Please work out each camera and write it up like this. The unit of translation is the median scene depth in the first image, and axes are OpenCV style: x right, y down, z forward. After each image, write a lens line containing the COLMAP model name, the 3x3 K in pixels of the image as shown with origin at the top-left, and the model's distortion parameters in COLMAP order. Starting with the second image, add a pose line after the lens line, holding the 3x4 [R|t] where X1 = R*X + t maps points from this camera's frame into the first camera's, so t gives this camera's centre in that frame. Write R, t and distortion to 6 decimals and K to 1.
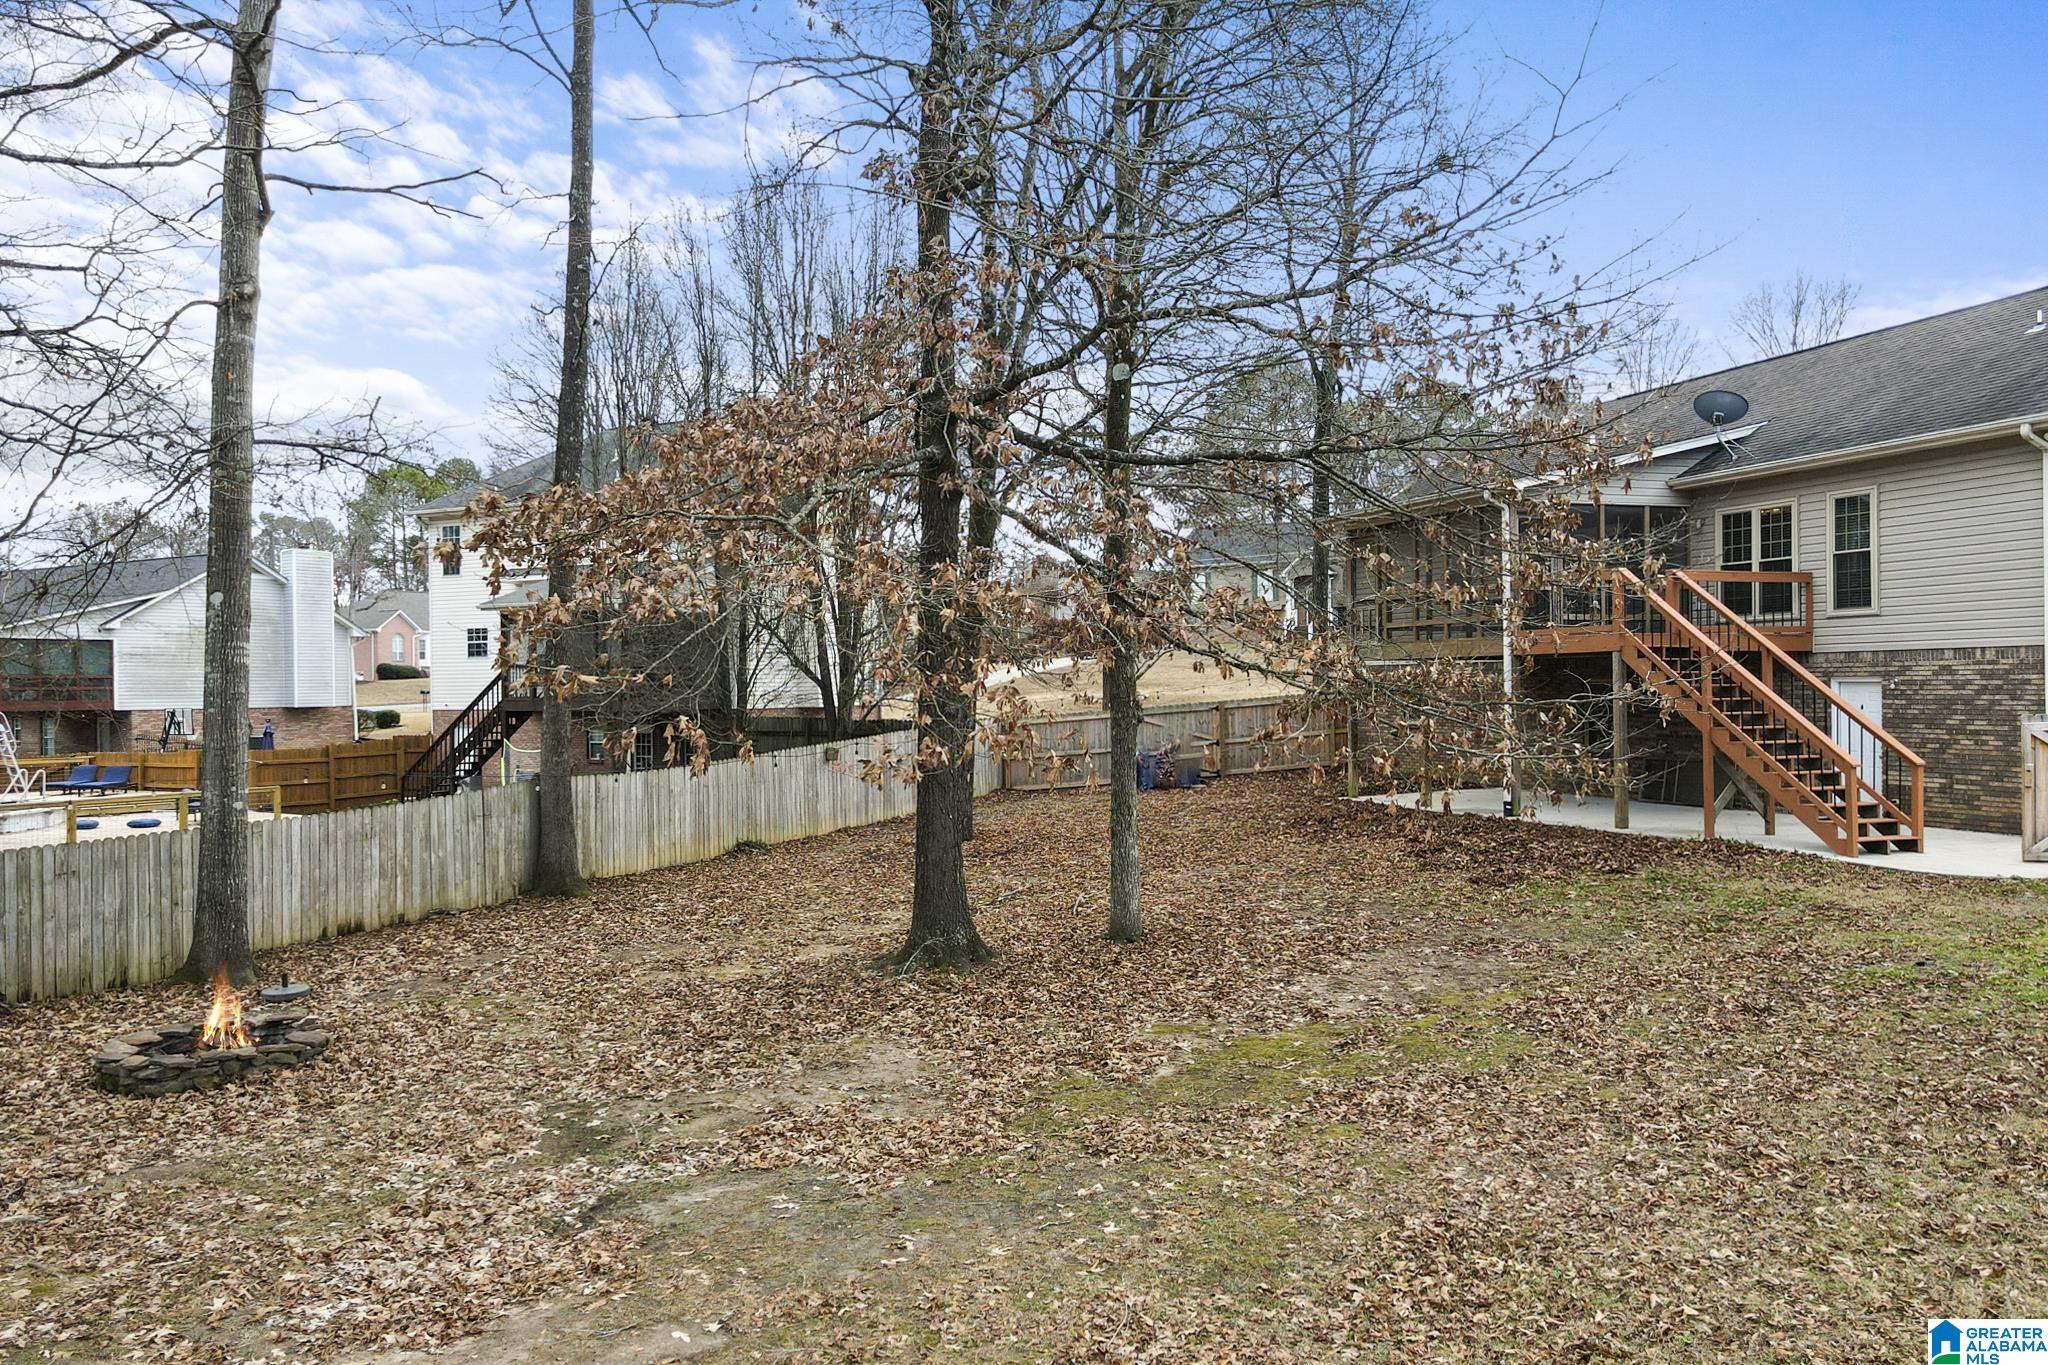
lens RADIAL K [[1499.6, 0, 1024.0], [0, 1499.6, 682.5], [0, 0, 1]] dist [-0.000380, 0.009178]
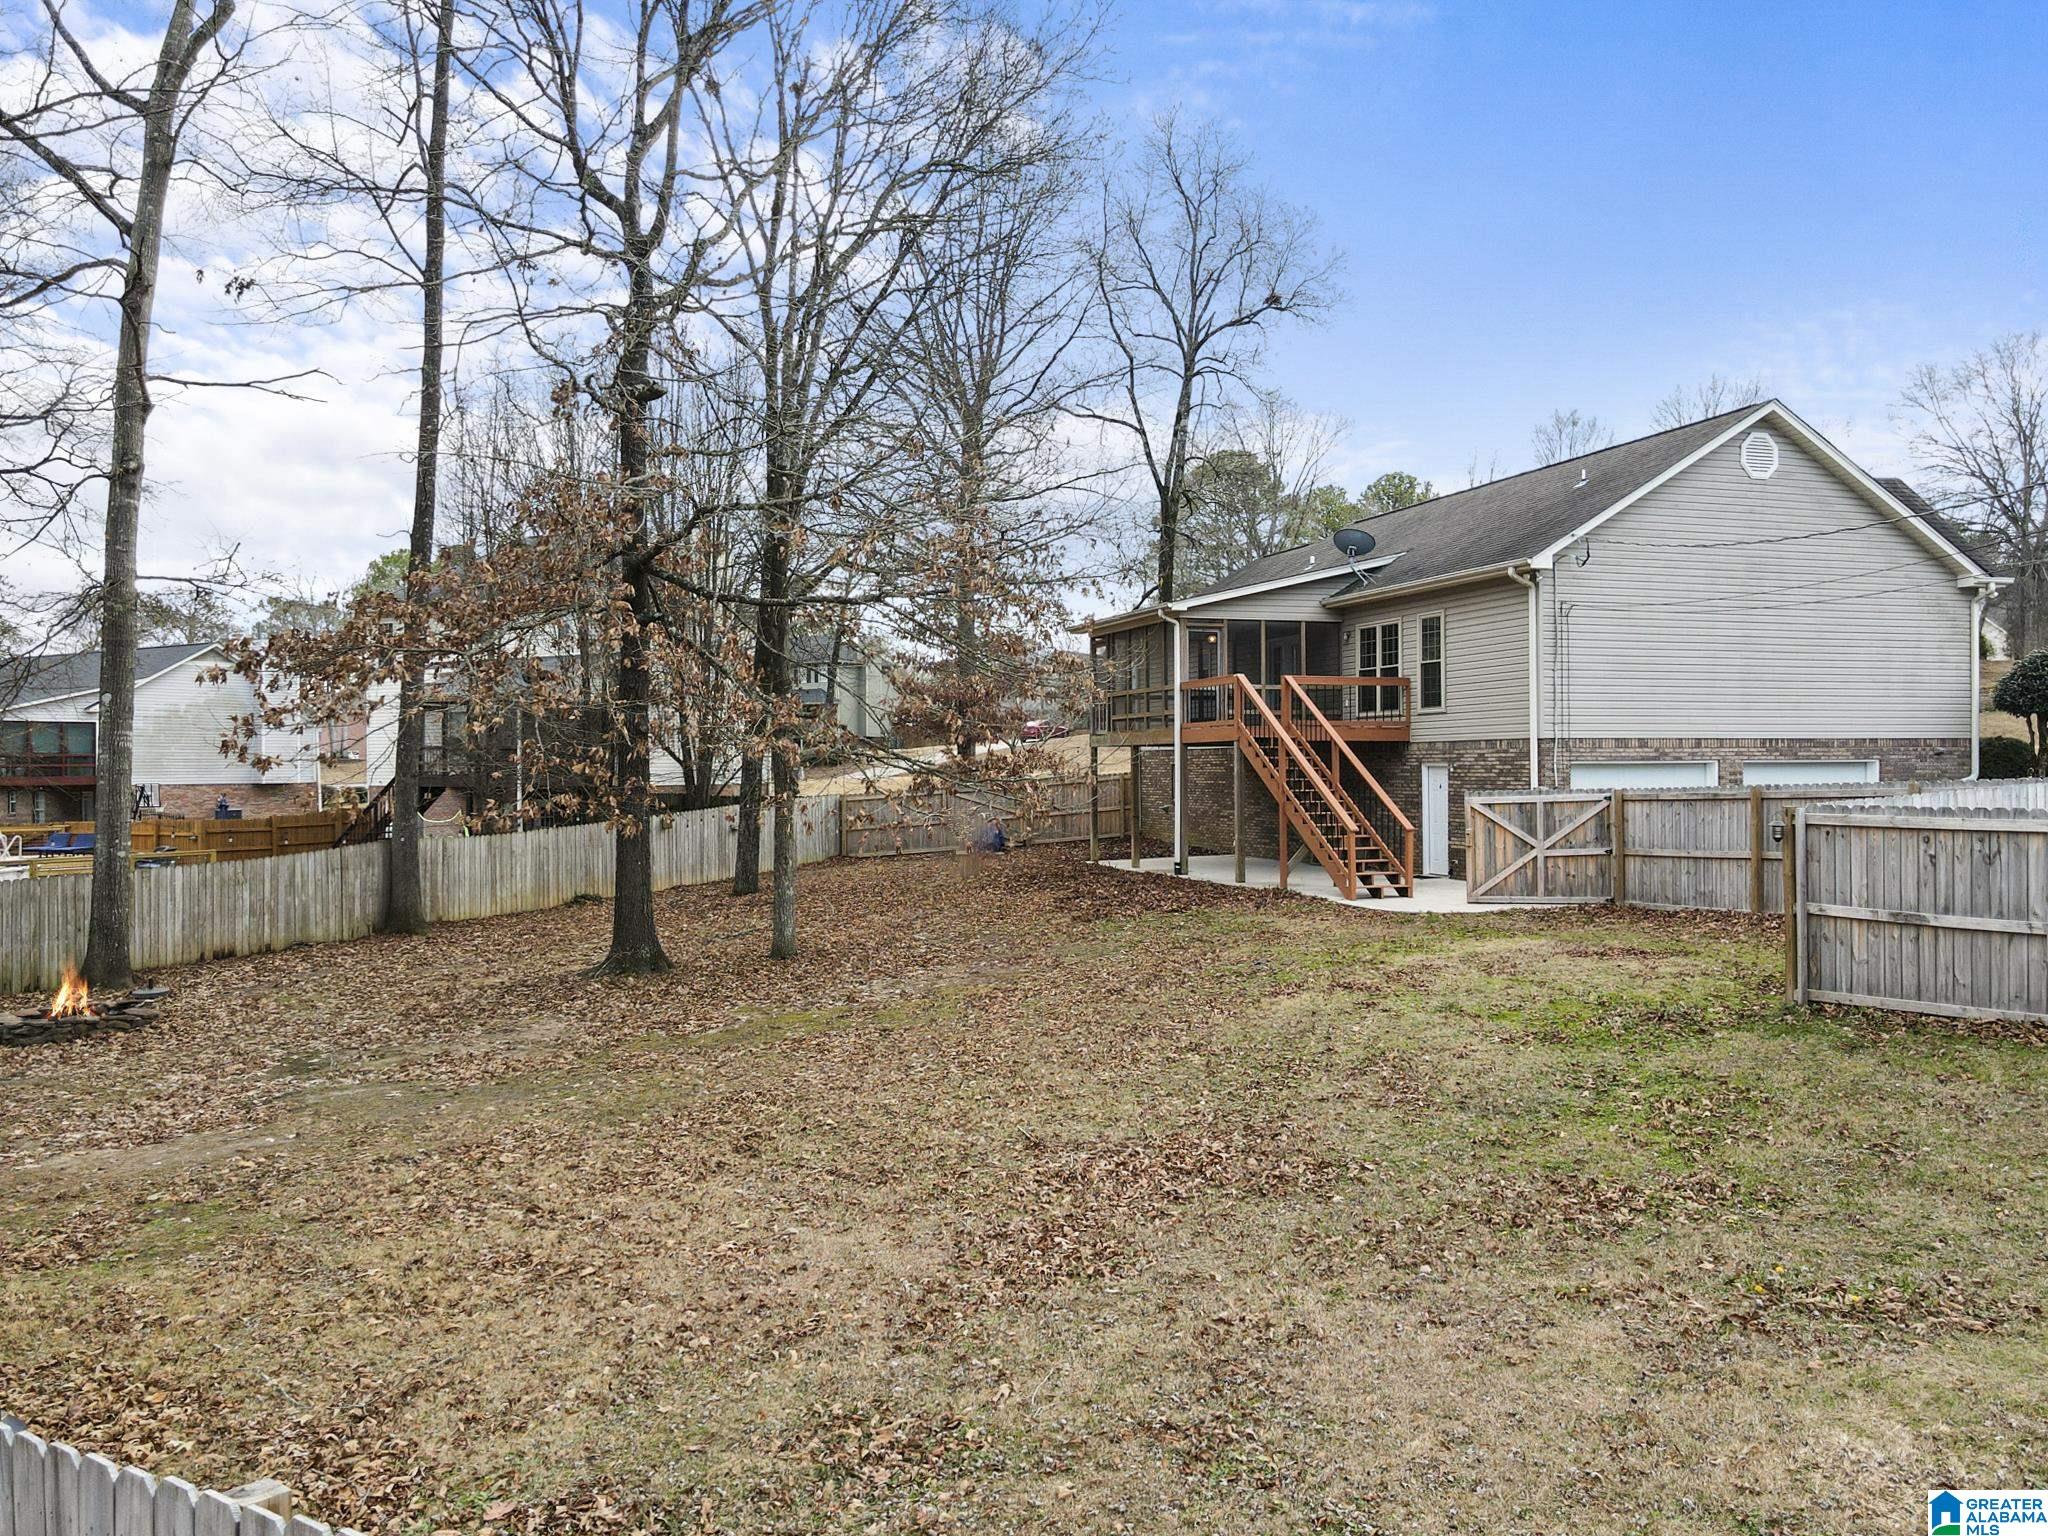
lens RADIAL K [[1514.3, 0, 1037.8], [0, 1514.3, 755.8], [0, 0, 1]] dist [0.009552, -0.005211]
pose [[0.999895, 0.004104, -0.013907, 0.246188], [-0.004177, 0.999978, -0.005195, -0.001158], [0.013885, 0.005252, 0.999890, -0.268614]]
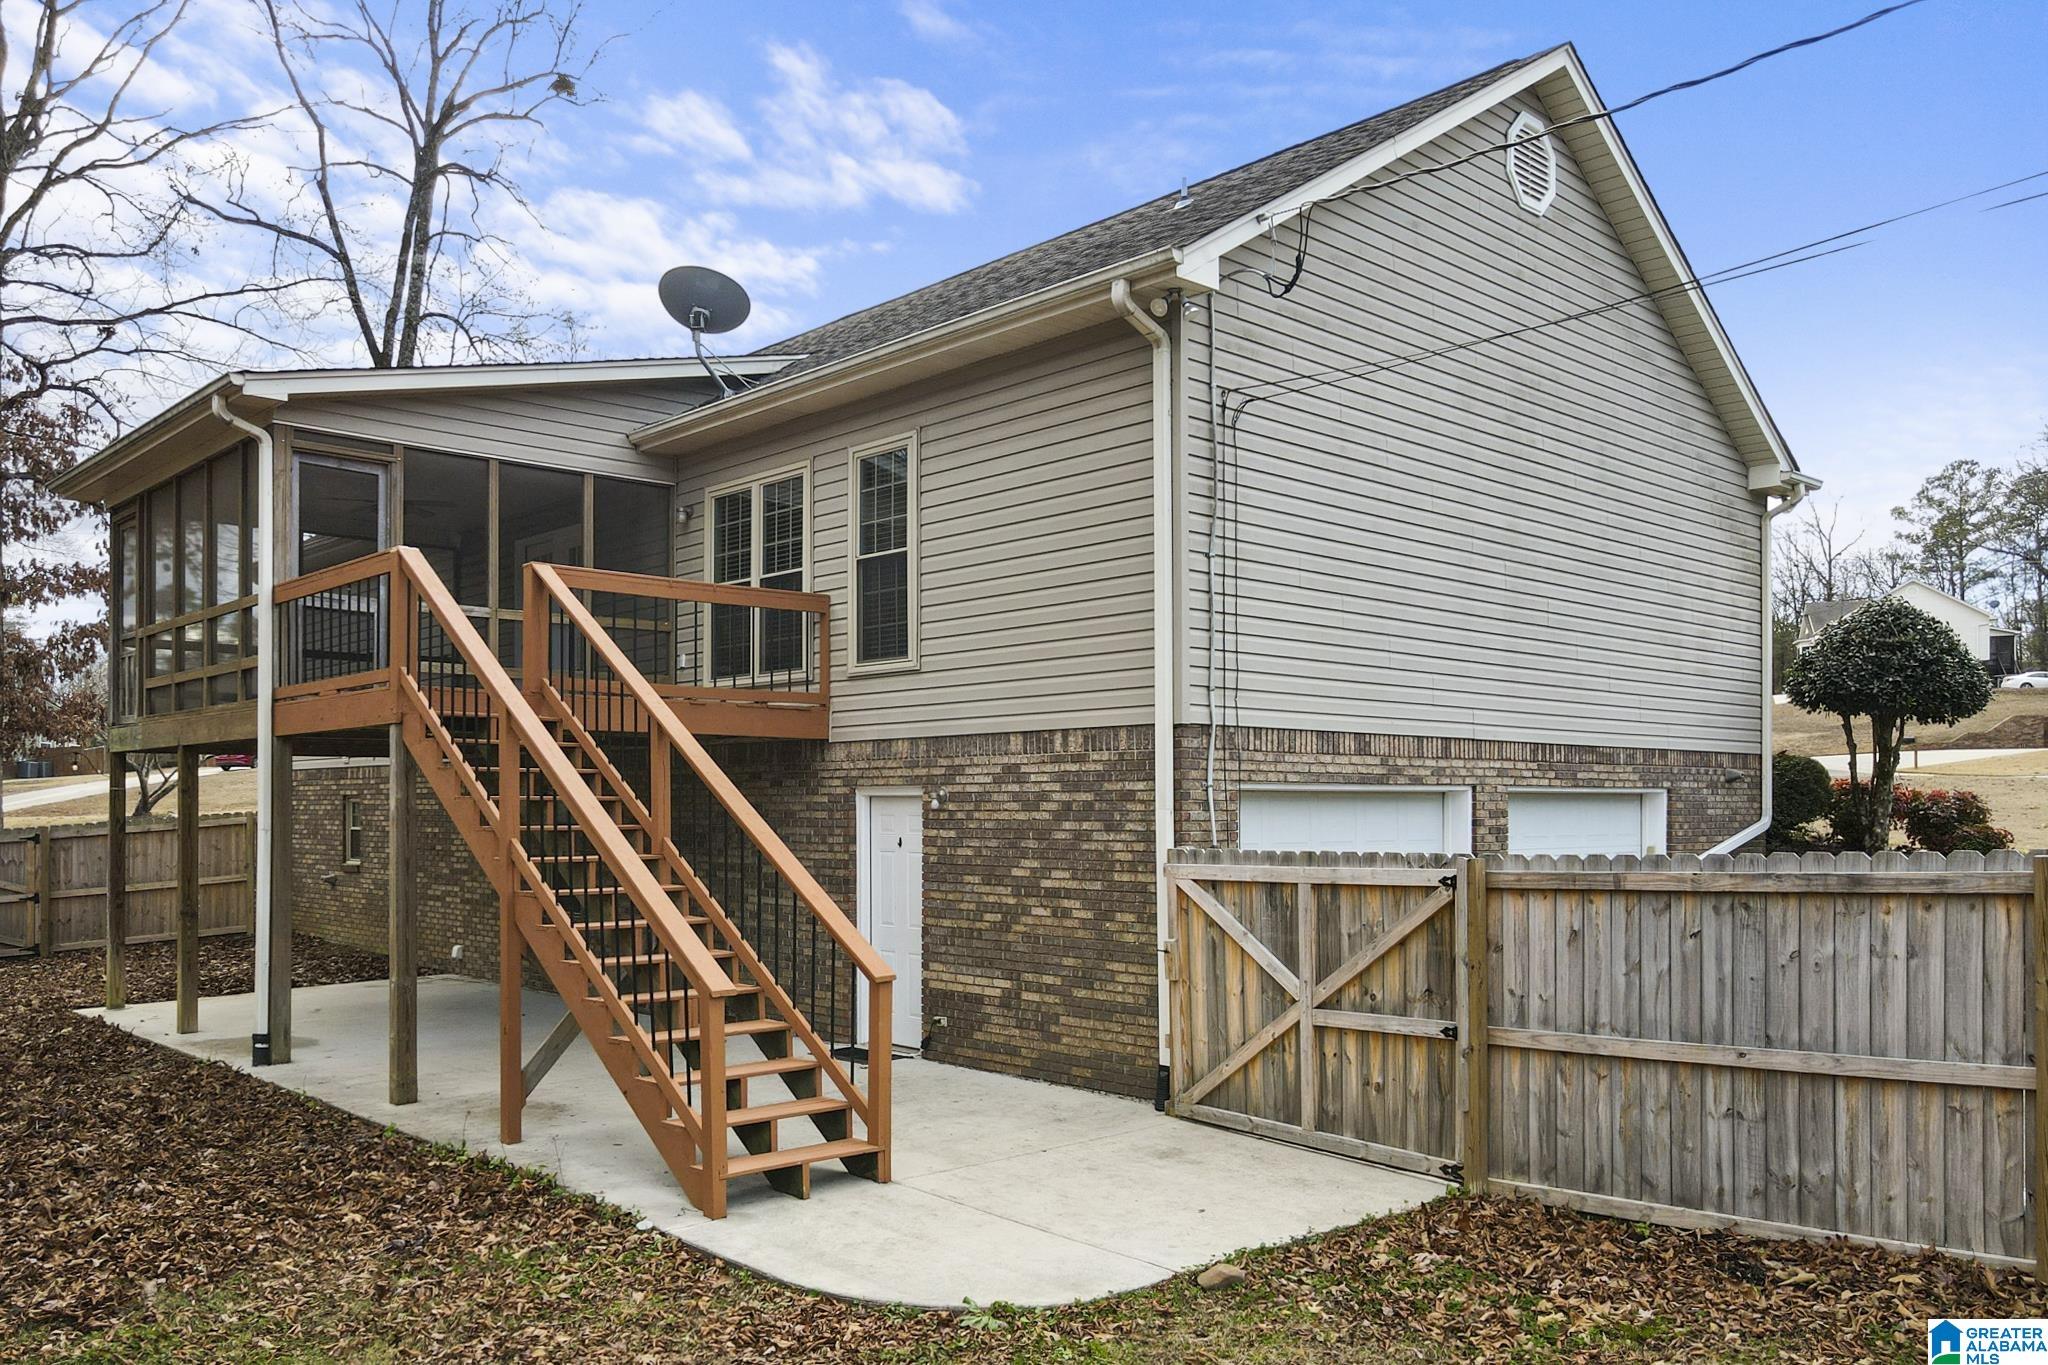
lens RADIAL K [[1538.9, 0, 996.7], [0, 1538.9, 769.5], [0, 0, 1]] dist [0.008078, 0.005441]
pose [[0.920669, 0.016994, 0.389975, 0.380134], [-0.008104, 0.999669, -0.024432, 0.003377], [-0.390261, 0.019333, 0.920501, 0.481580]]
